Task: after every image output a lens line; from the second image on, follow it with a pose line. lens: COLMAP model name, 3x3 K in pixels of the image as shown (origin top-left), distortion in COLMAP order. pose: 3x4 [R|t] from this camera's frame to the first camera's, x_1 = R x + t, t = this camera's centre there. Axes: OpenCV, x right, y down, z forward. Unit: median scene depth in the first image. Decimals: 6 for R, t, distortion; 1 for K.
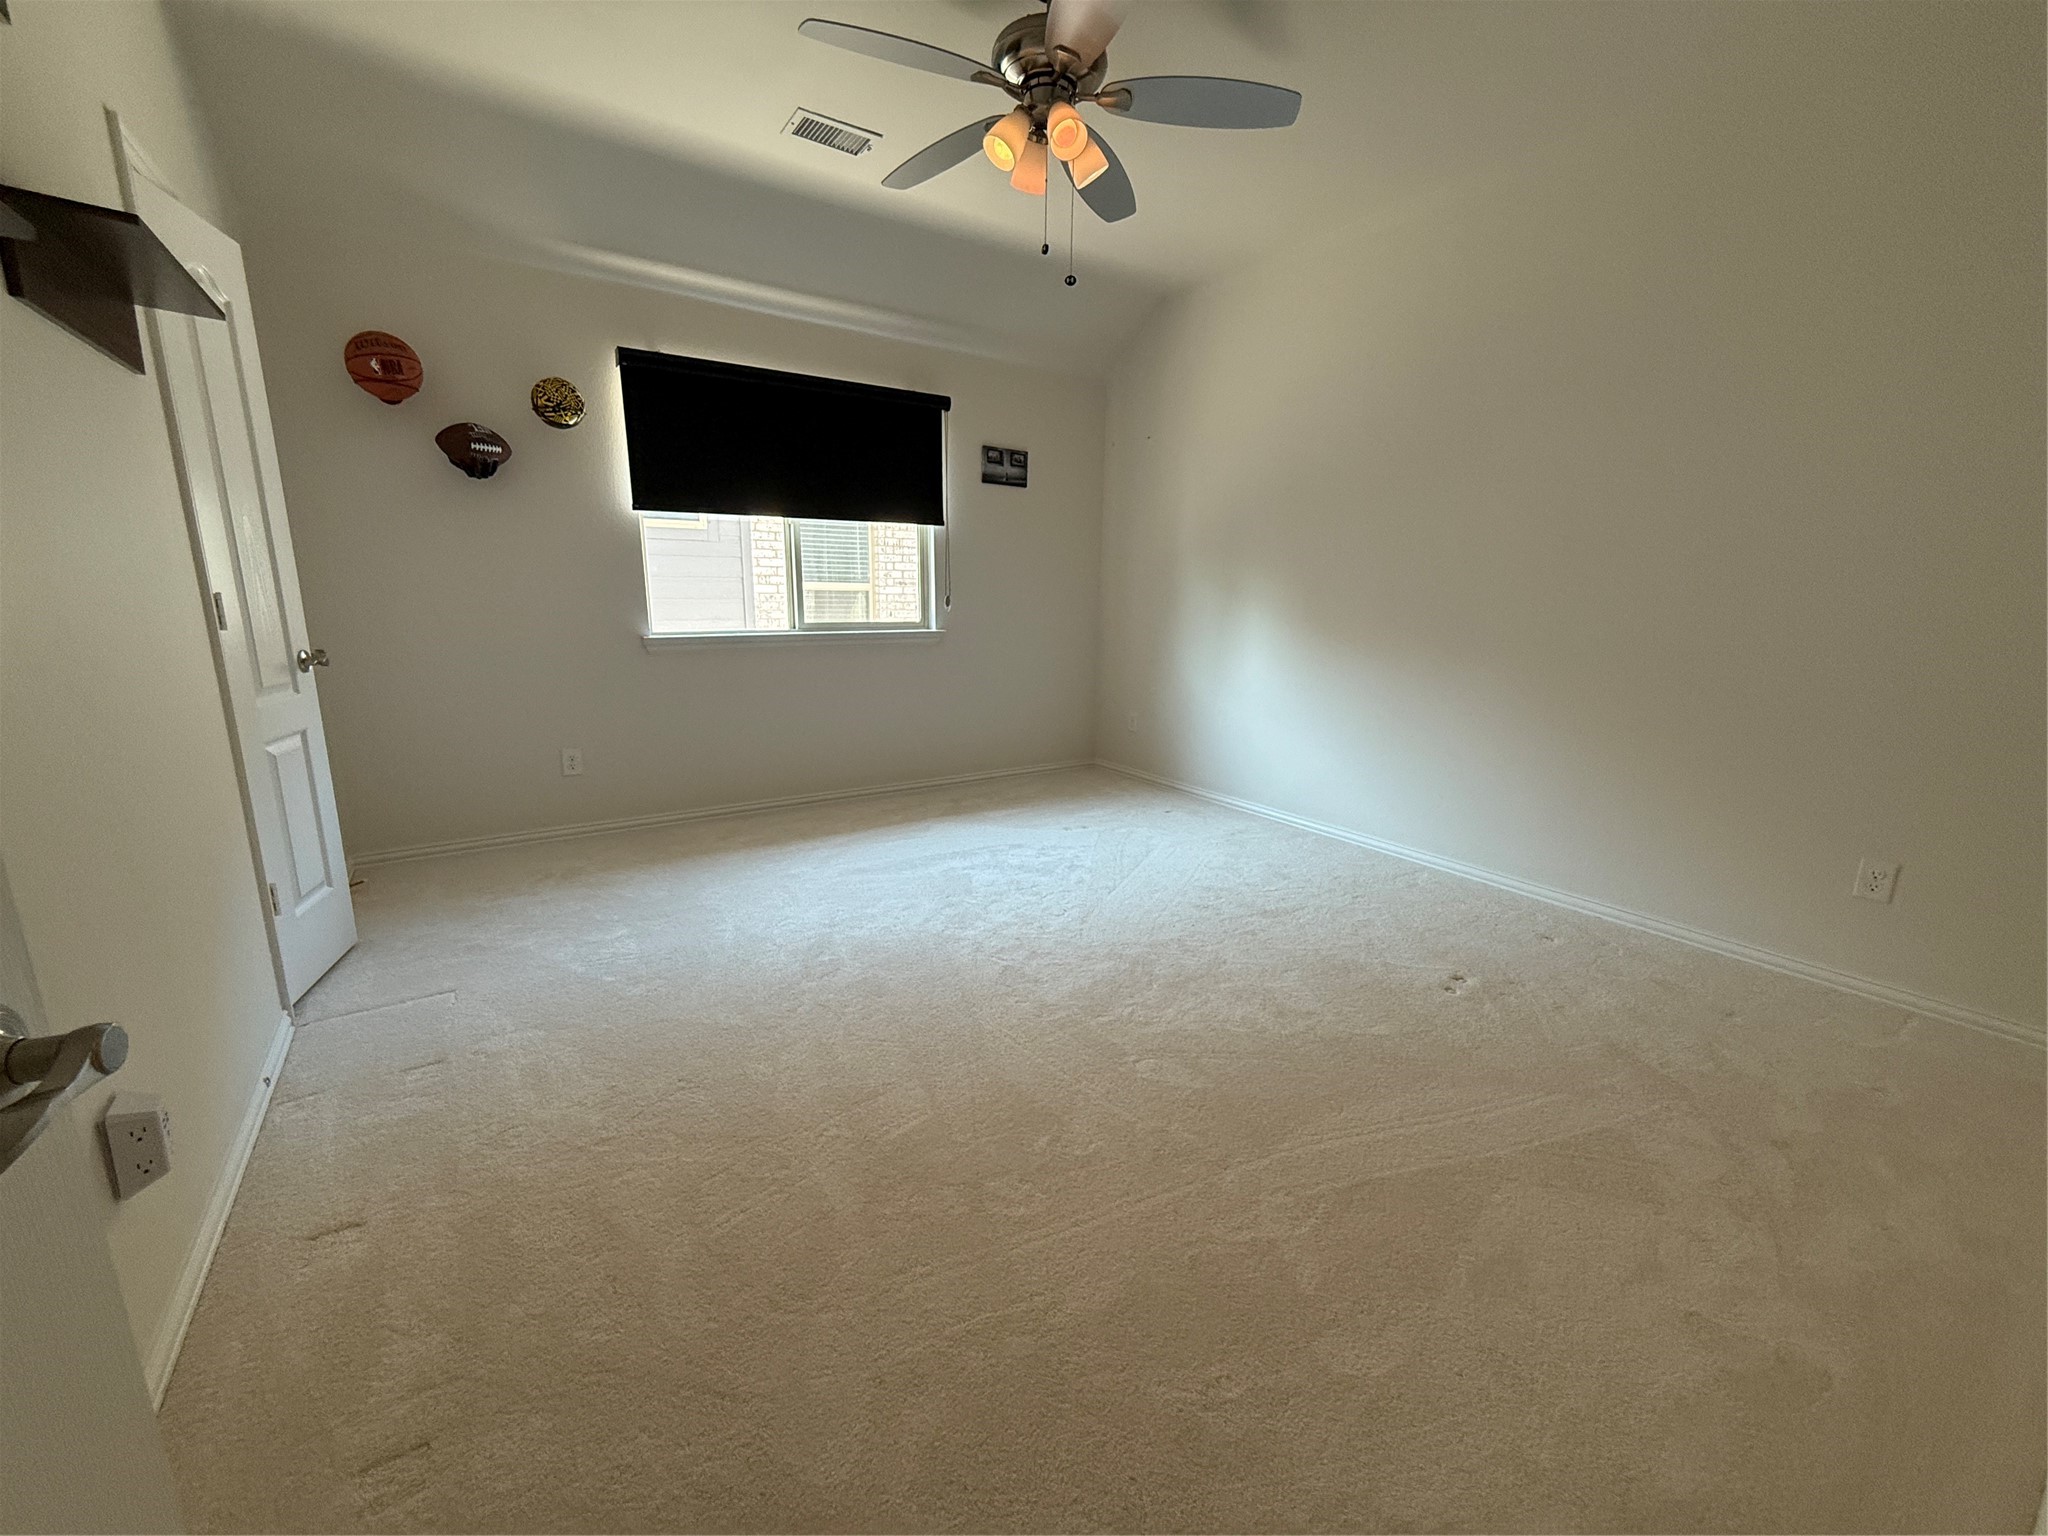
lens RADIAL K [[821.0, 0, 1037.2], [0, 821.0, 761.9], [0, 0, 1]] dist [-0.002441, -0.000561]
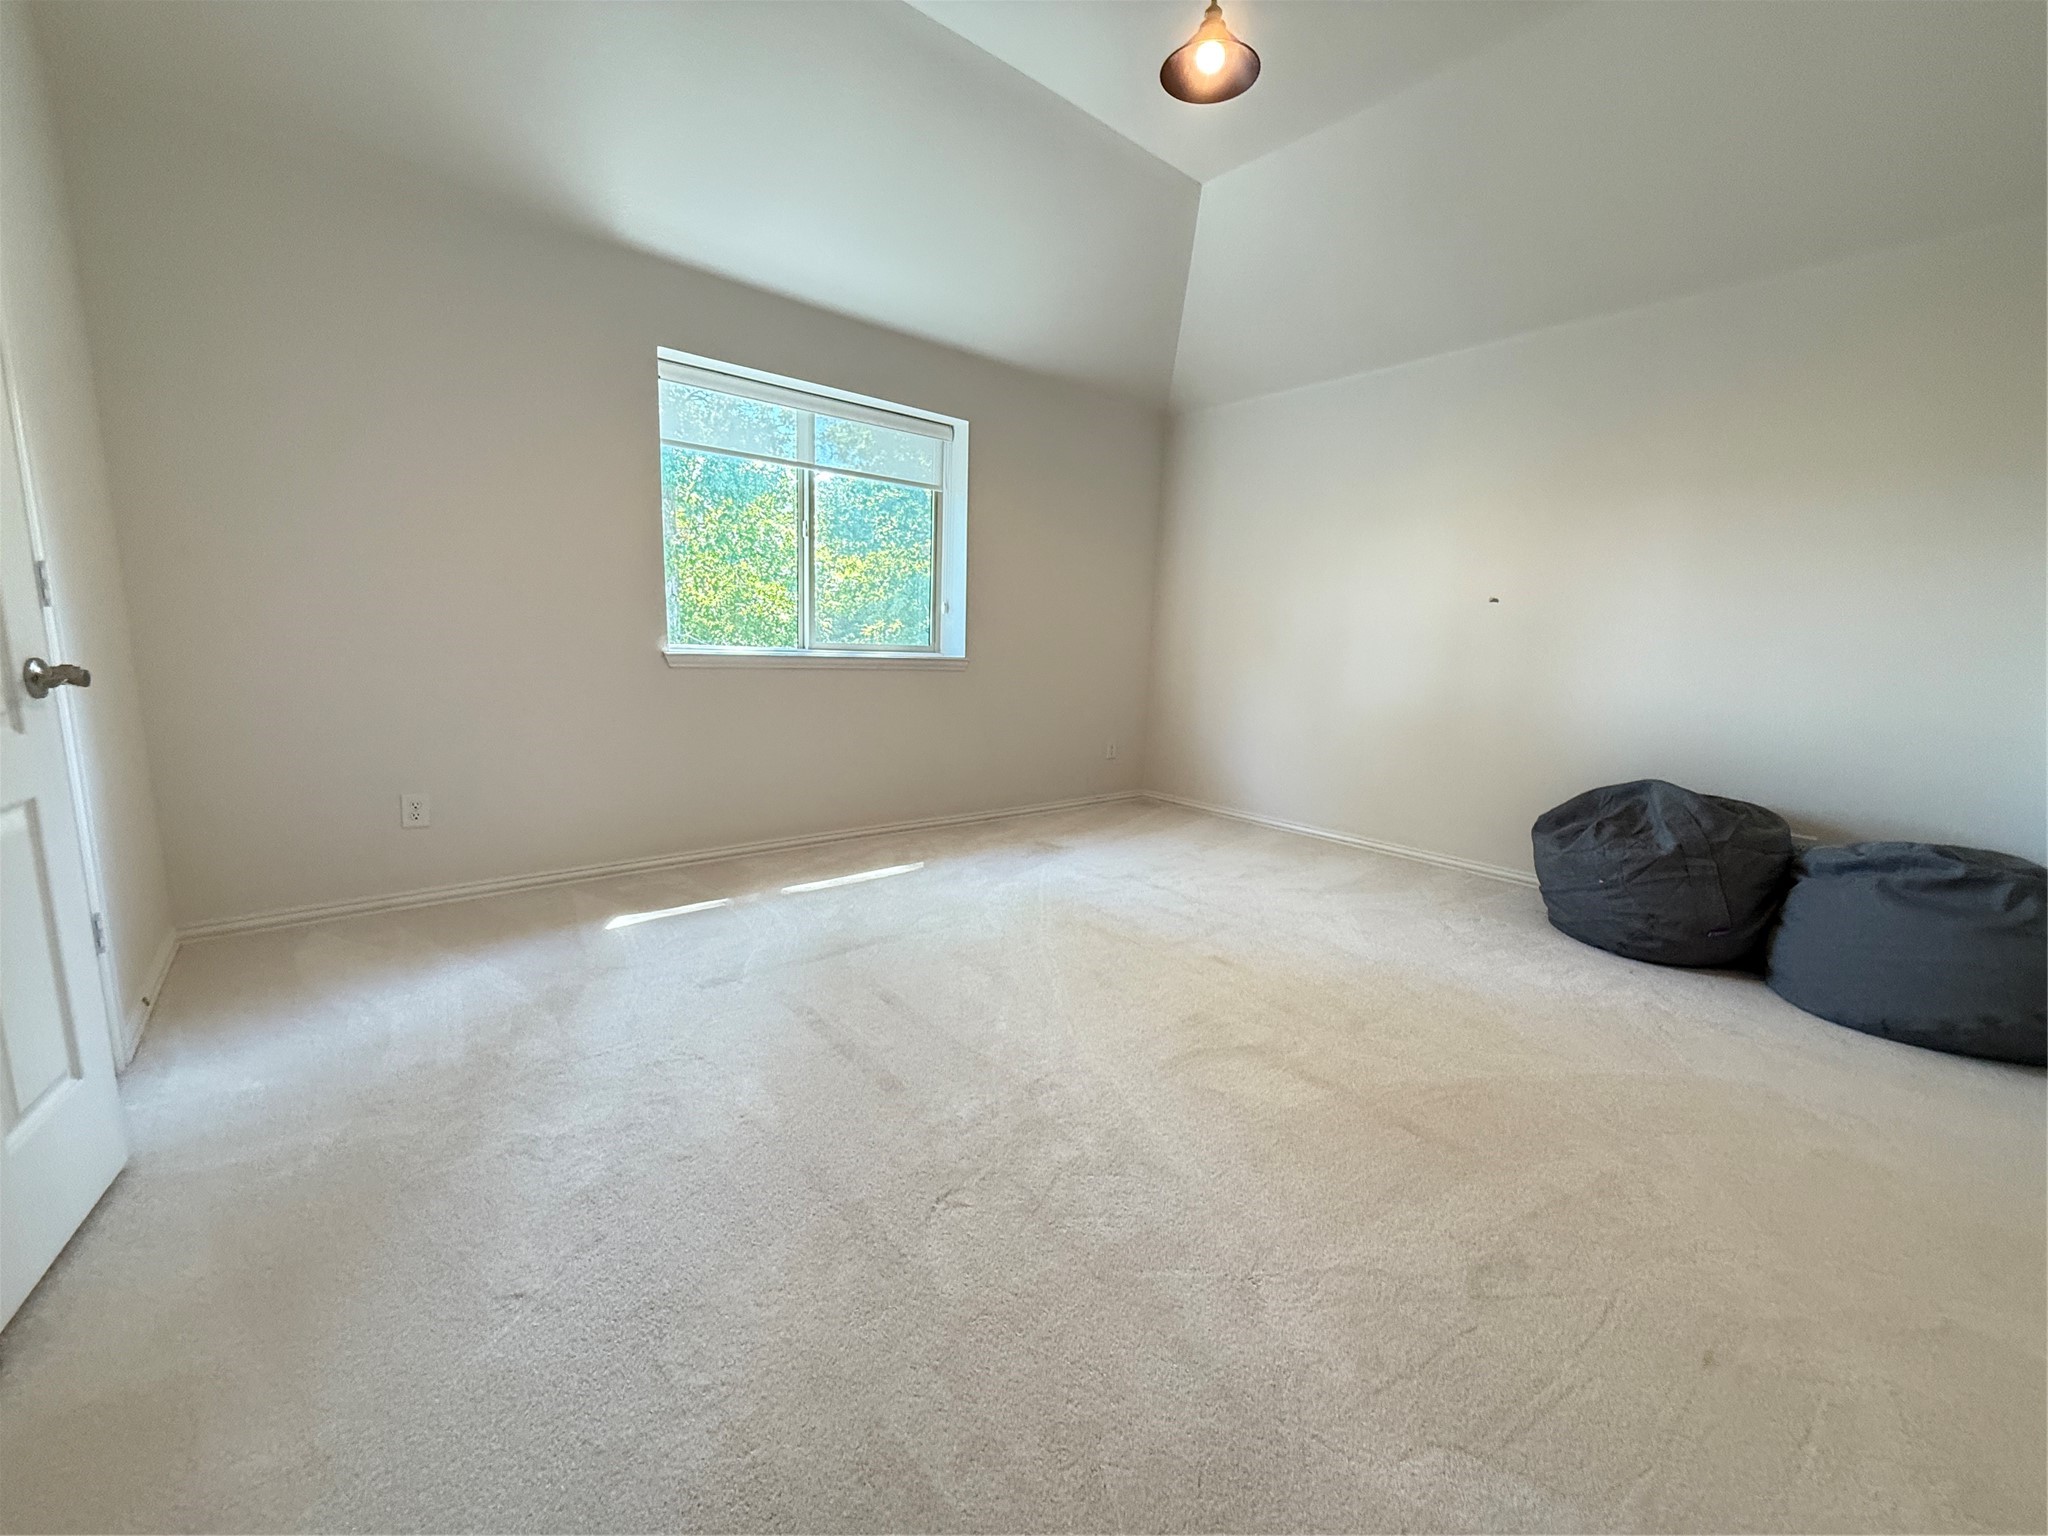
lens RADIAL K [[821.0, 0, 1010.9], [0, 821.0, 772.0], [0, 0, 1]] dist [-0.002441, -0.000561]
pose [[0.987683, 0.005546, 0.156370, -0.317170], [-0.001920, 0.999726, -0.023335, -0.046371], [-0.156456, 0.022748, 0.987423, 0.338848]]
